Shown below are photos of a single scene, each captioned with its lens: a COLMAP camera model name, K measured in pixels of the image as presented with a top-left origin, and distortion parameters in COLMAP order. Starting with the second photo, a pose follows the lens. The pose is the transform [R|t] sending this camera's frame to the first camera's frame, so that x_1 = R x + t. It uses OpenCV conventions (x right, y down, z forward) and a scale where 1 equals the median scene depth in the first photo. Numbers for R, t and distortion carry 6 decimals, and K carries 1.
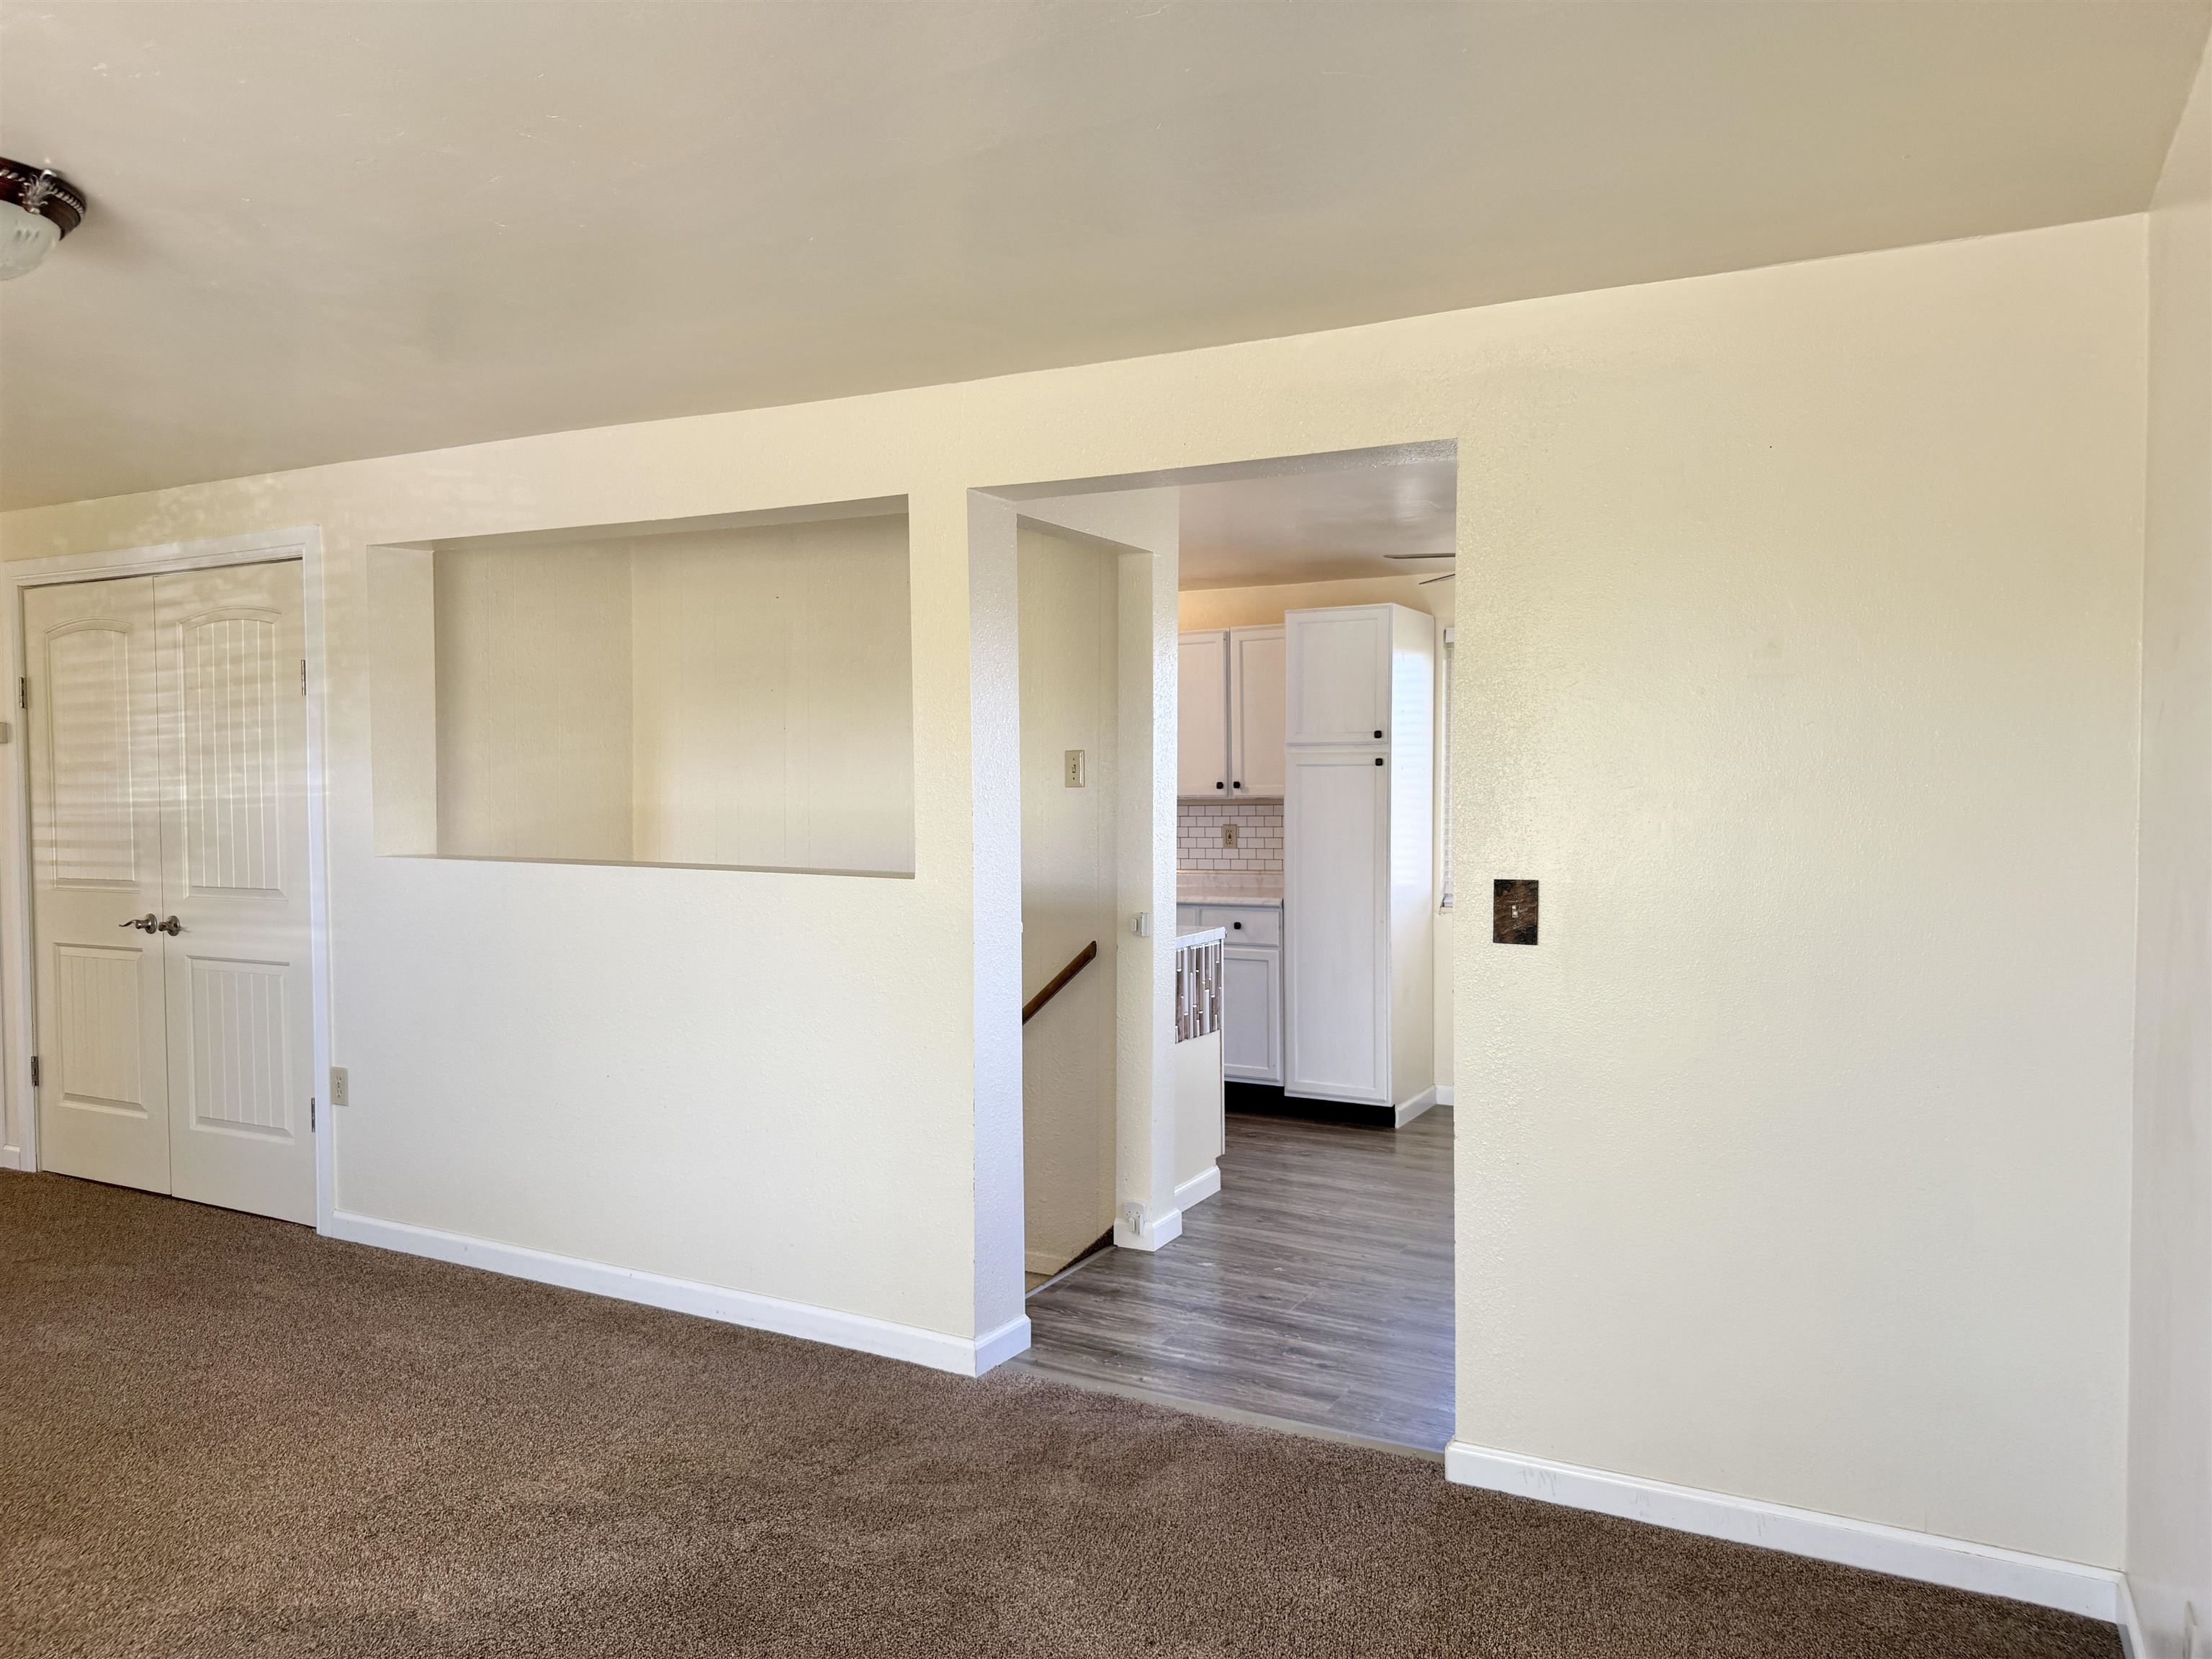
lens RADIAL K [[1567.5, 0, 1081.6], [0, 1567.5, 839.0], [0, 0, 1]] dist [0.116833, -0.137701]
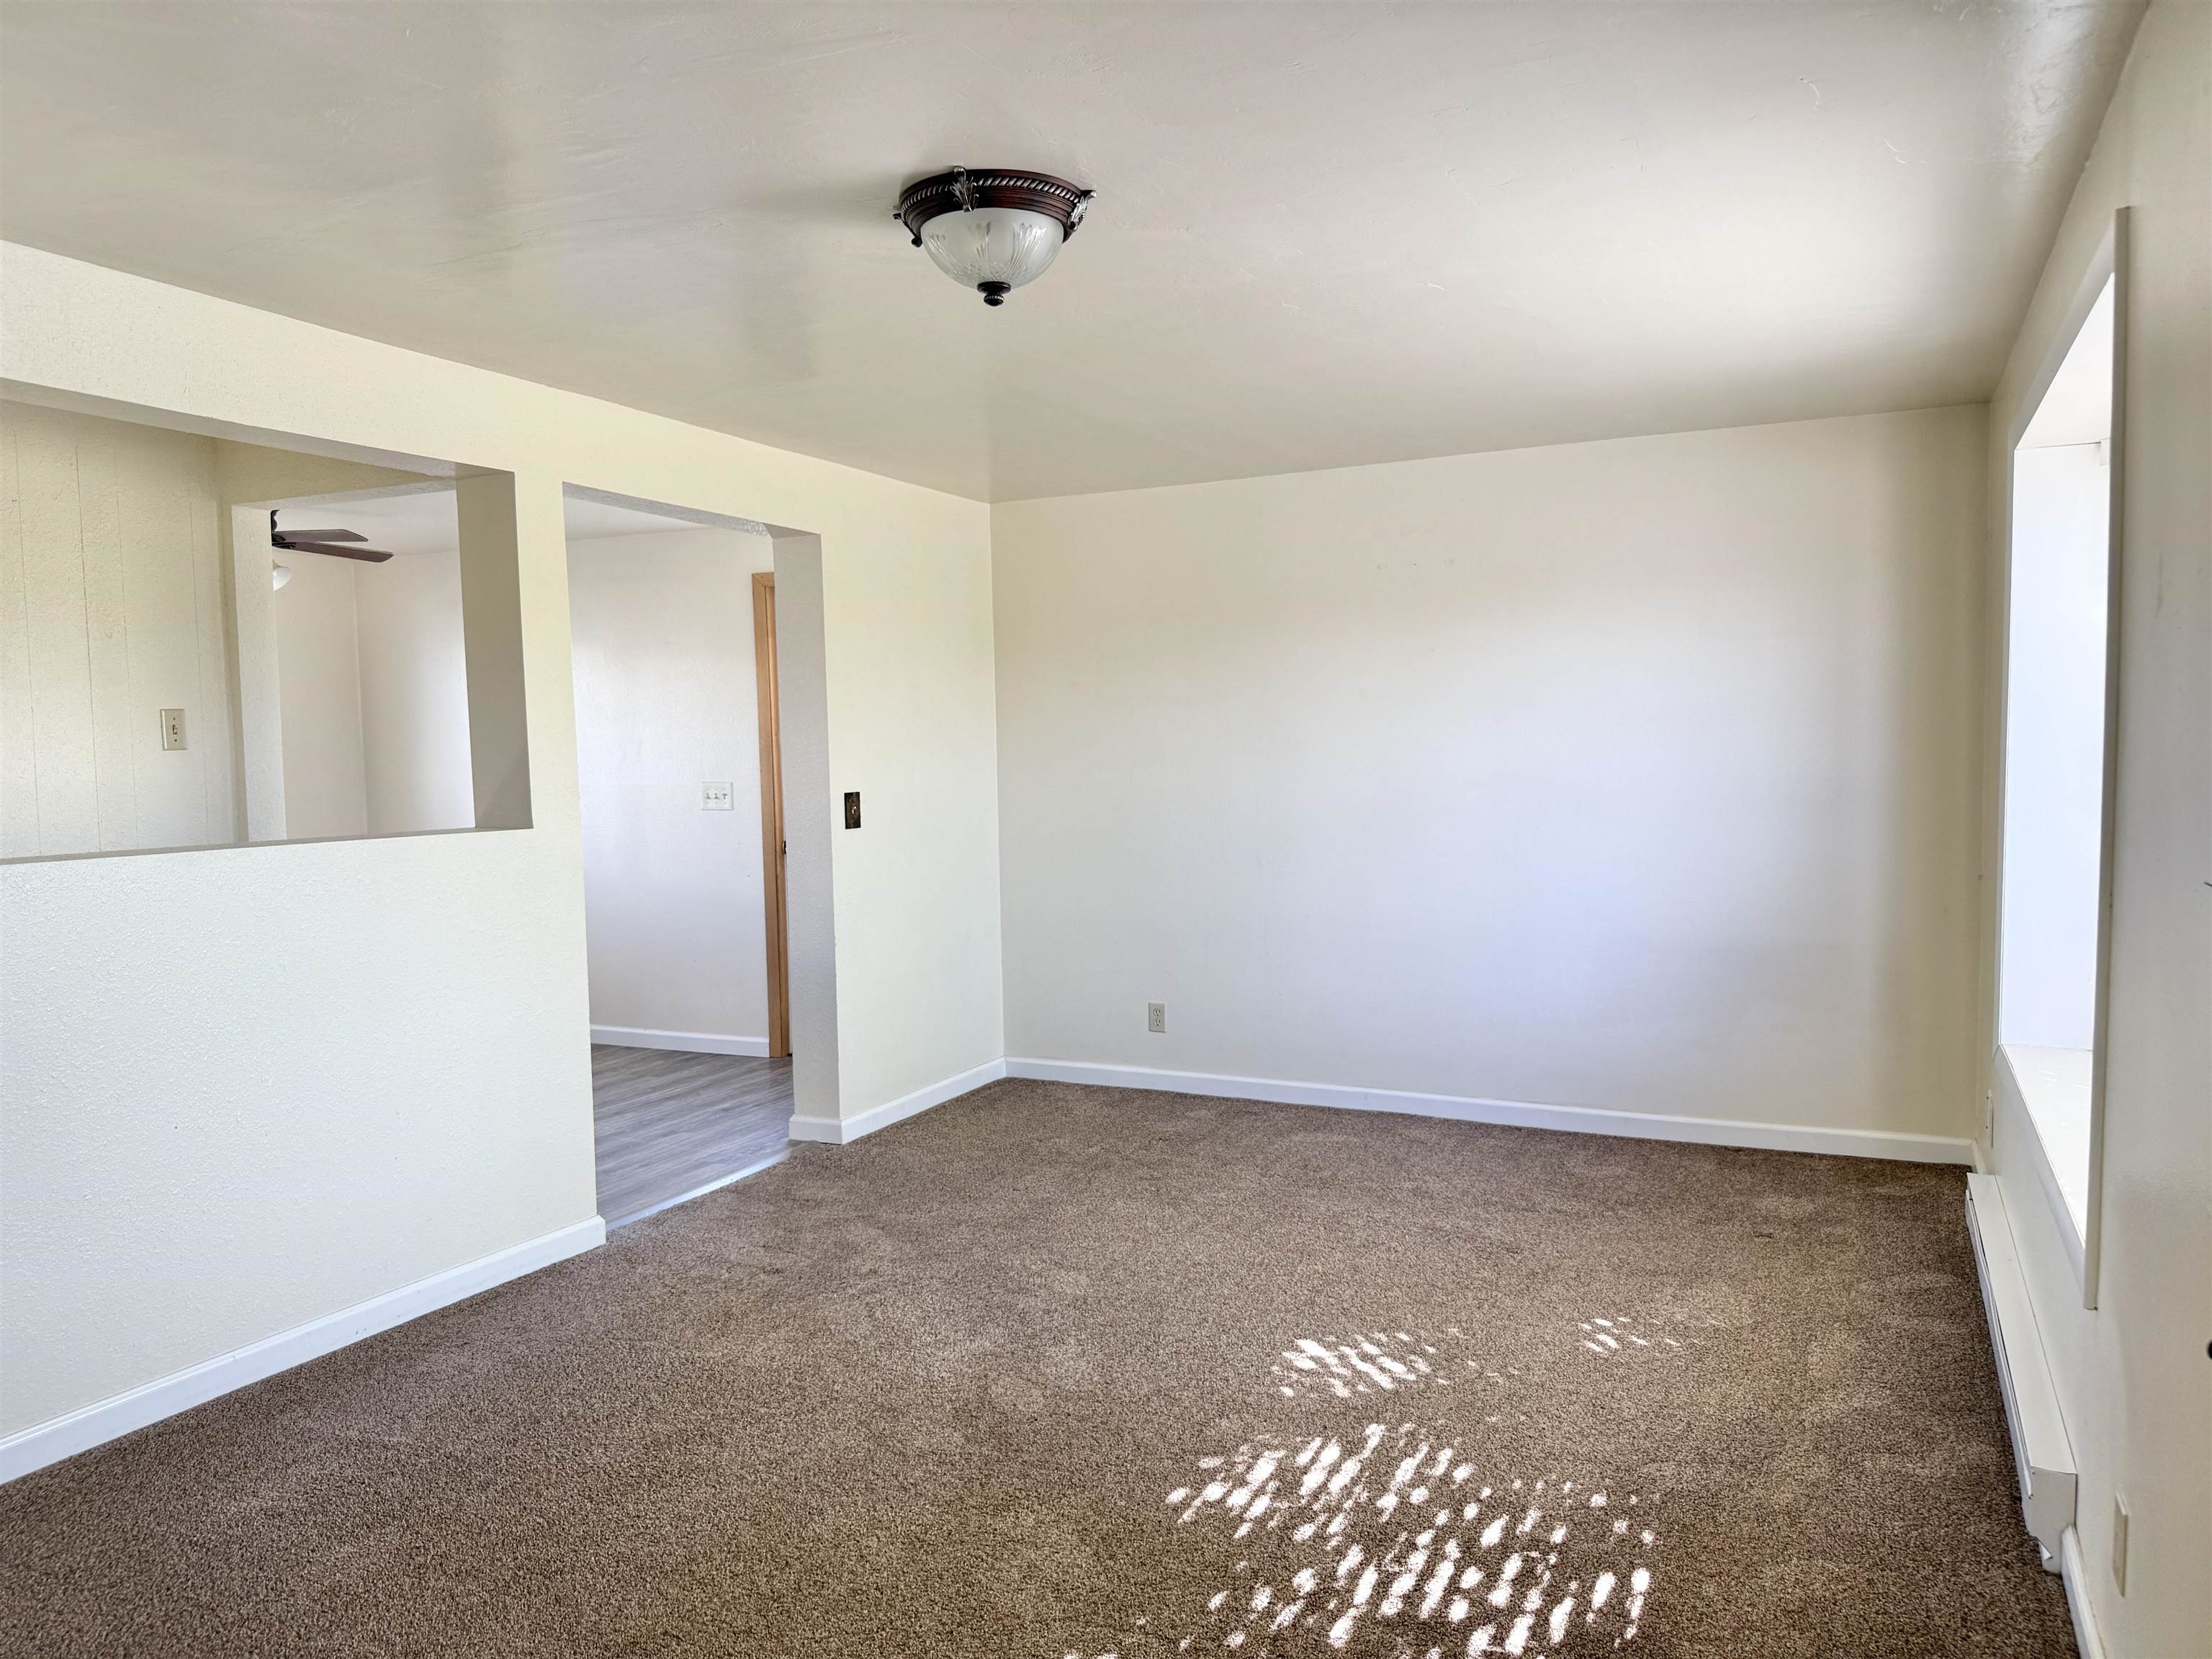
lens RADIAL K [[1549.9, 0, 1101.4], [0, 1549.9, 838.6], [0, 0, 1]] dist [0.000759, 0.000395]
pose [[-0.035180, -0.068709, 0.997016, -1.001887], [0.048624, 0.996335, 0.070378, -0.020927], [-0.998197, 0.050954, -0.031710, 0.537265]]
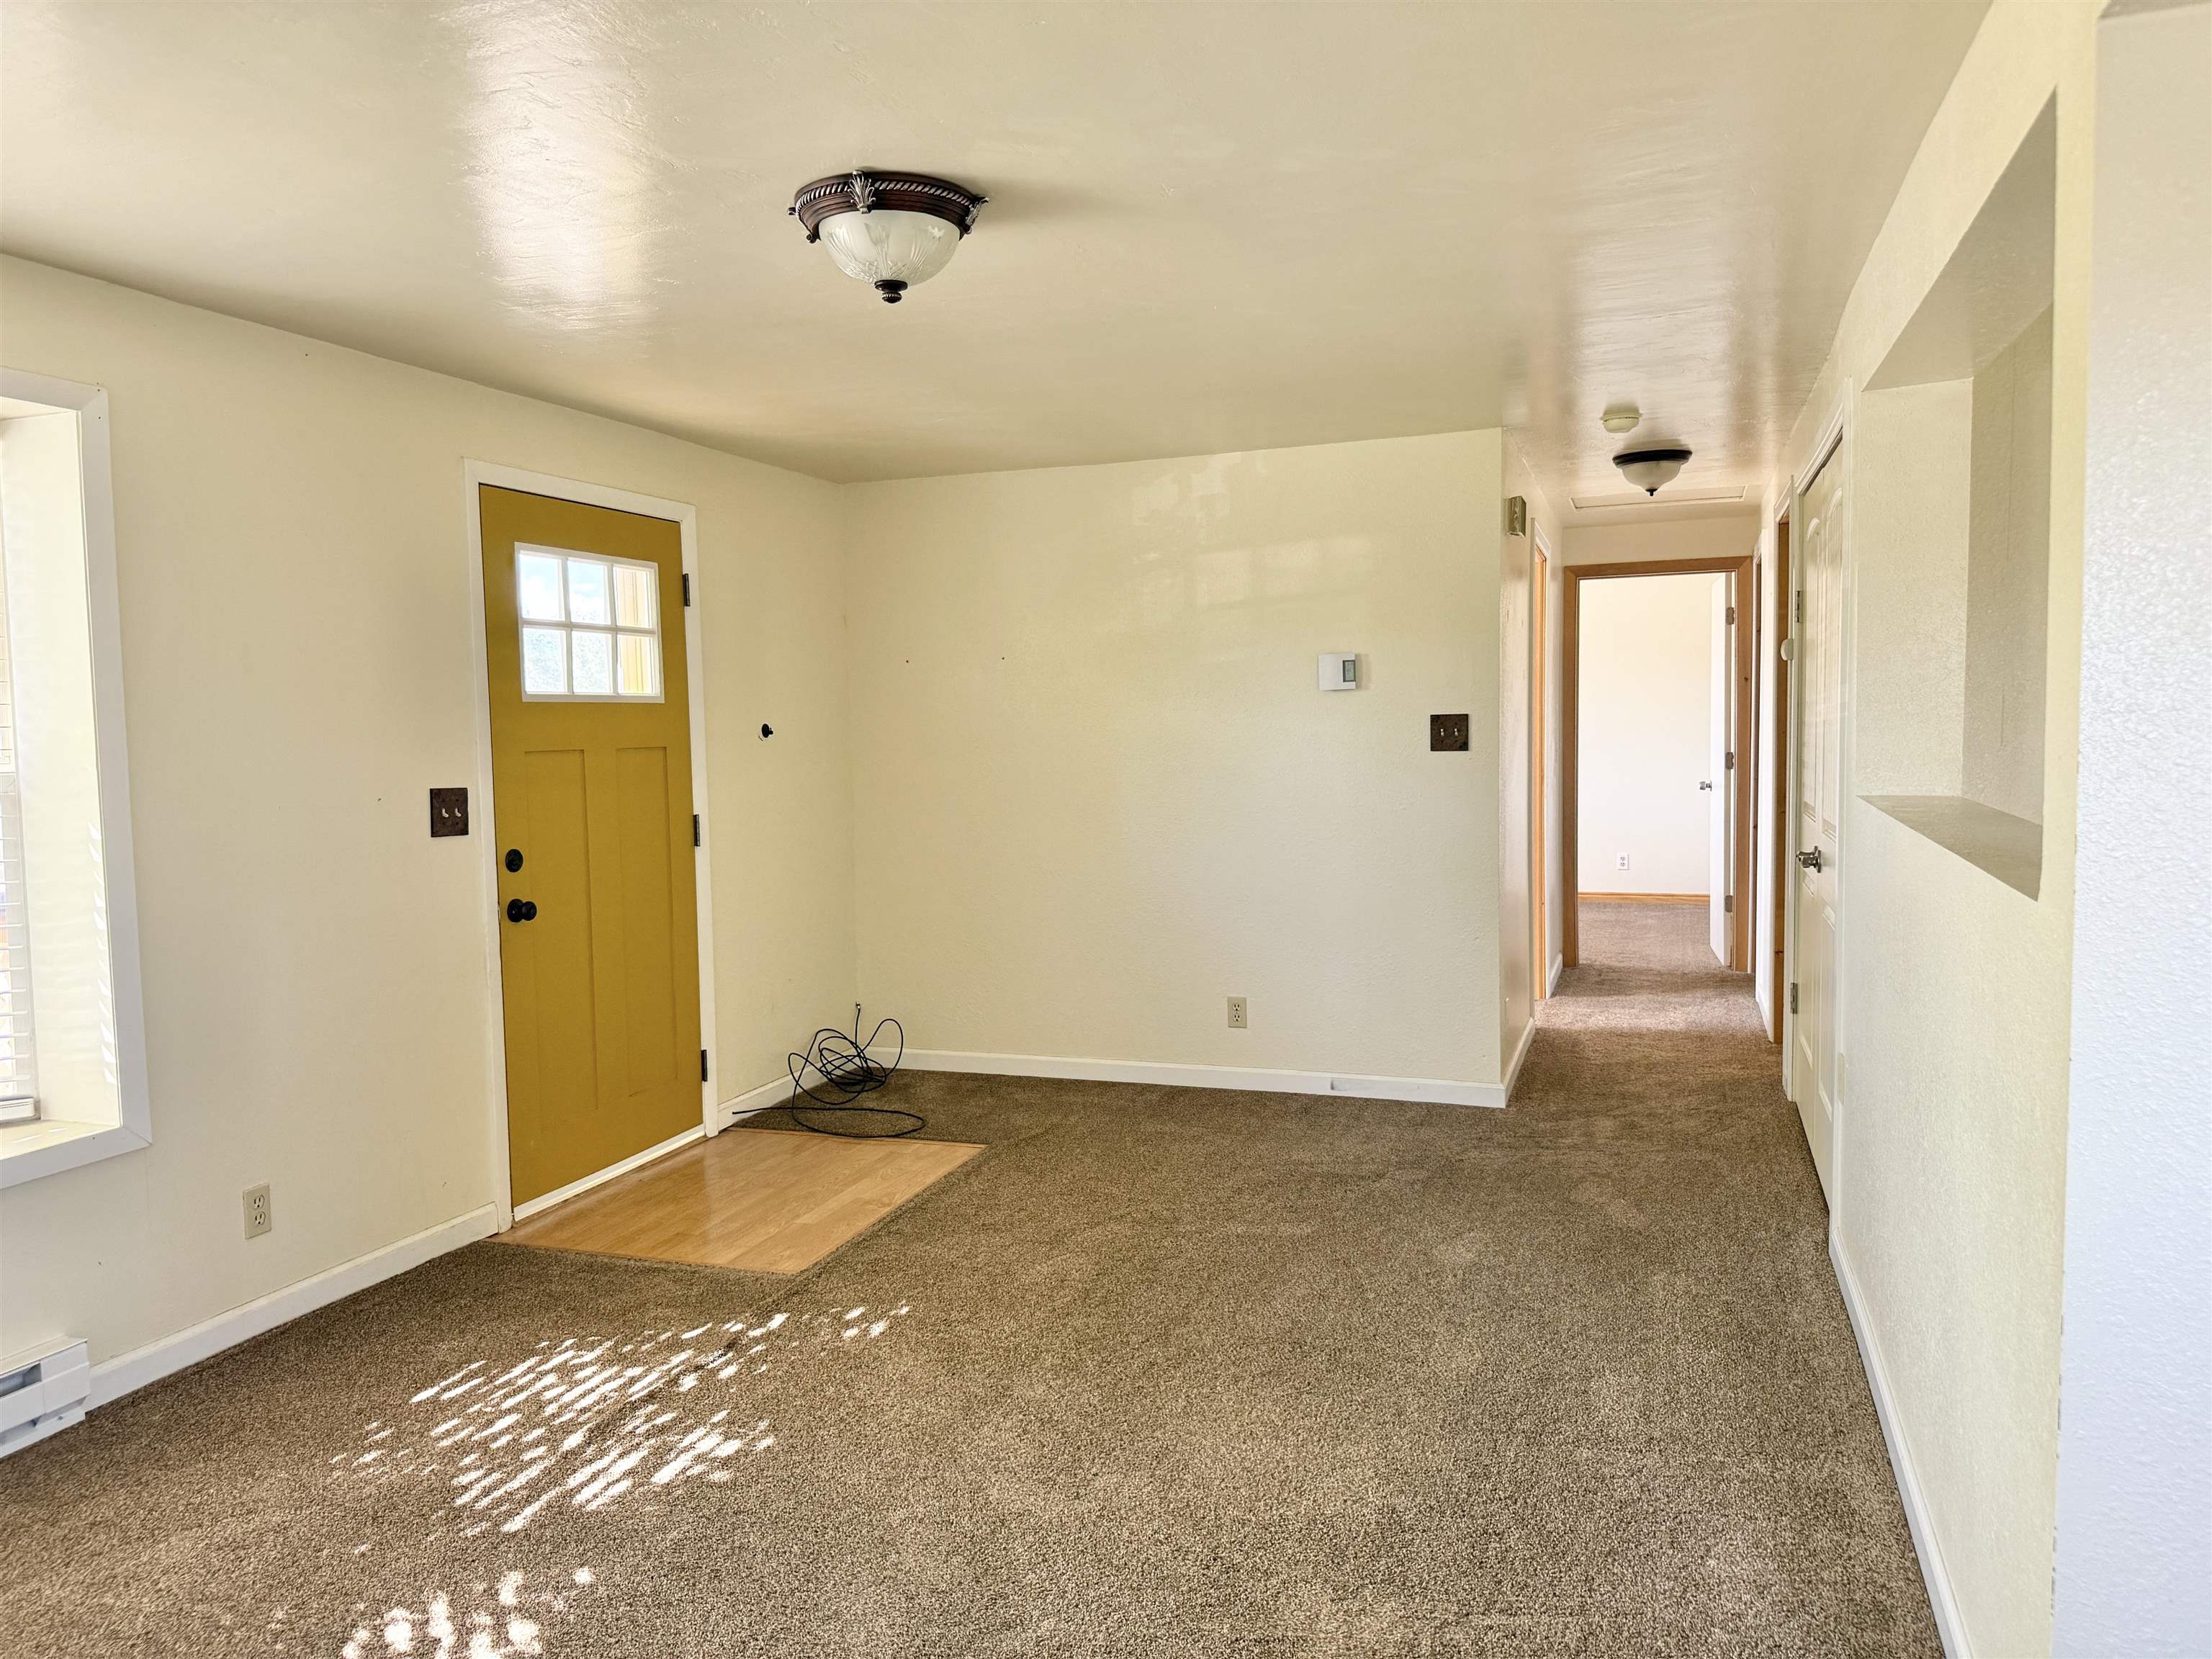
lens RADIAL K [[1549.3, 0, 1106.0], [0, 1549.3, 829.5], [0, 0, 1]] dist [0.107043, -0.216733]
pose [[0.141860, 0.073056, -0.987187, 0.271425], [-0.011167, 0.997328, 0.072201, -0.025653], [0.989824, 0.000782, 0.142297, 0.548950]]
